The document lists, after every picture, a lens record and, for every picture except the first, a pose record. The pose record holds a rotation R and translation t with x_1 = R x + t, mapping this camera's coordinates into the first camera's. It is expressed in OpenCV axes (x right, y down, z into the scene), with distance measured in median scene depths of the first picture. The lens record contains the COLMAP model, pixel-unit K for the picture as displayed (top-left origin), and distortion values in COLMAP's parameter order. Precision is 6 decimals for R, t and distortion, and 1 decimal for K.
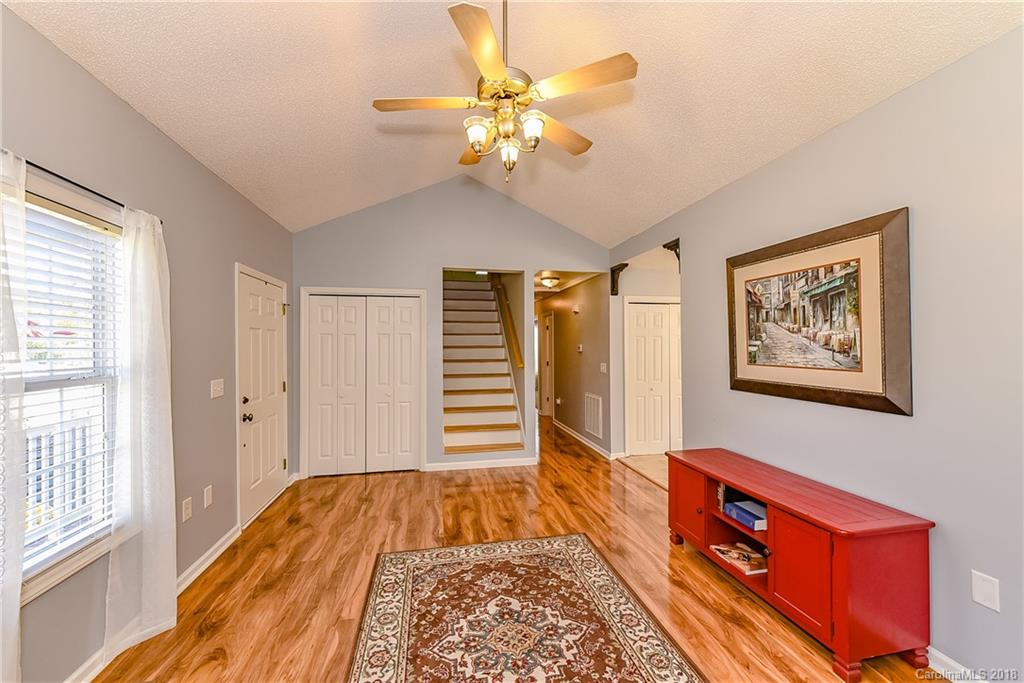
lens RADIAL K [[404.0, 0, 516.1], [0, 404.0, 343.7], [0, 0, 1]] dist [0.001140, -0.000101]
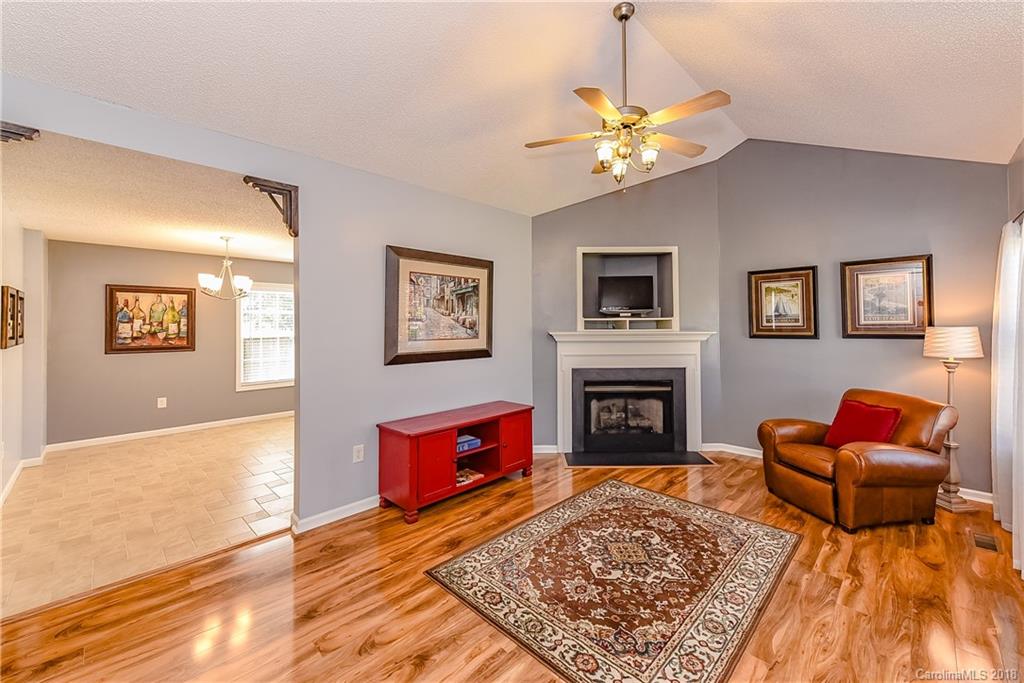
lens RADIAL K [[406.6, 0, 529.3], [0, 406.6, 317.2], [0, 0, 1]] dist [0.002395, 0.000123]
pose [[-0.566604, 0.019356, 0.823763, -0.767666], [0.003607, 0.999773, -0.021011, 0.009683], [-0.823982, -0.008933, -0.566545, 1.687844]]
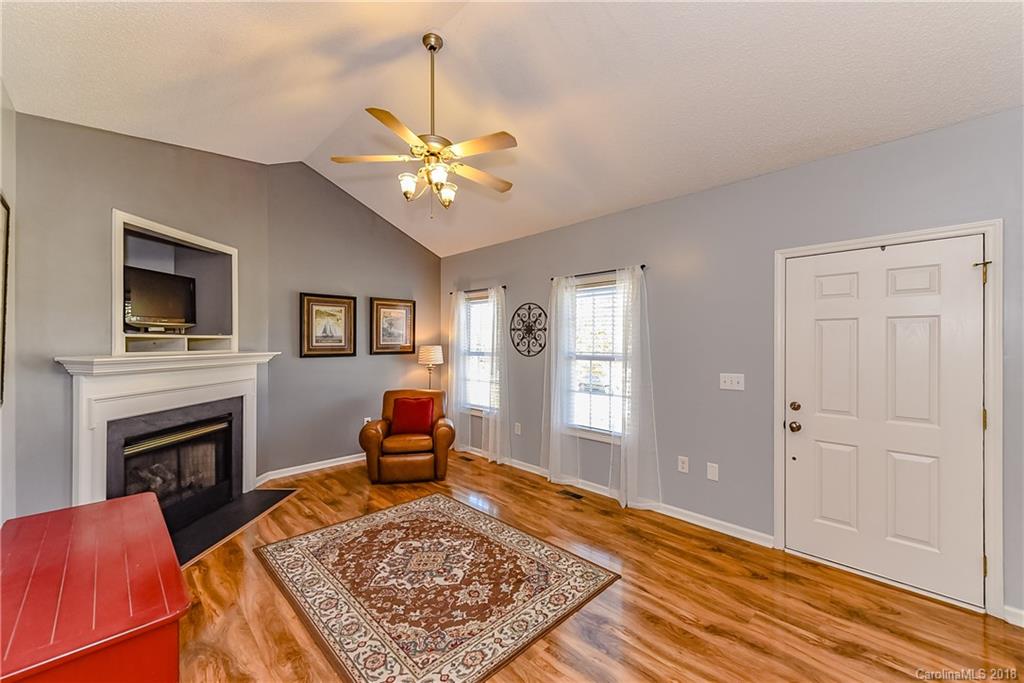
lens RADIAL K [[404.0, 0, 516.1], [0, 404.0, 343.7], [0, 0, 1]] dist [0.001140, -0.000101]
pose [[-0.840547, 0.002704, -0.541732, 0.396074], [0.003723, 0.999993, -0.000784, 0.009101], [0.541726, -0.002676, -0.840551, 1.938446]]
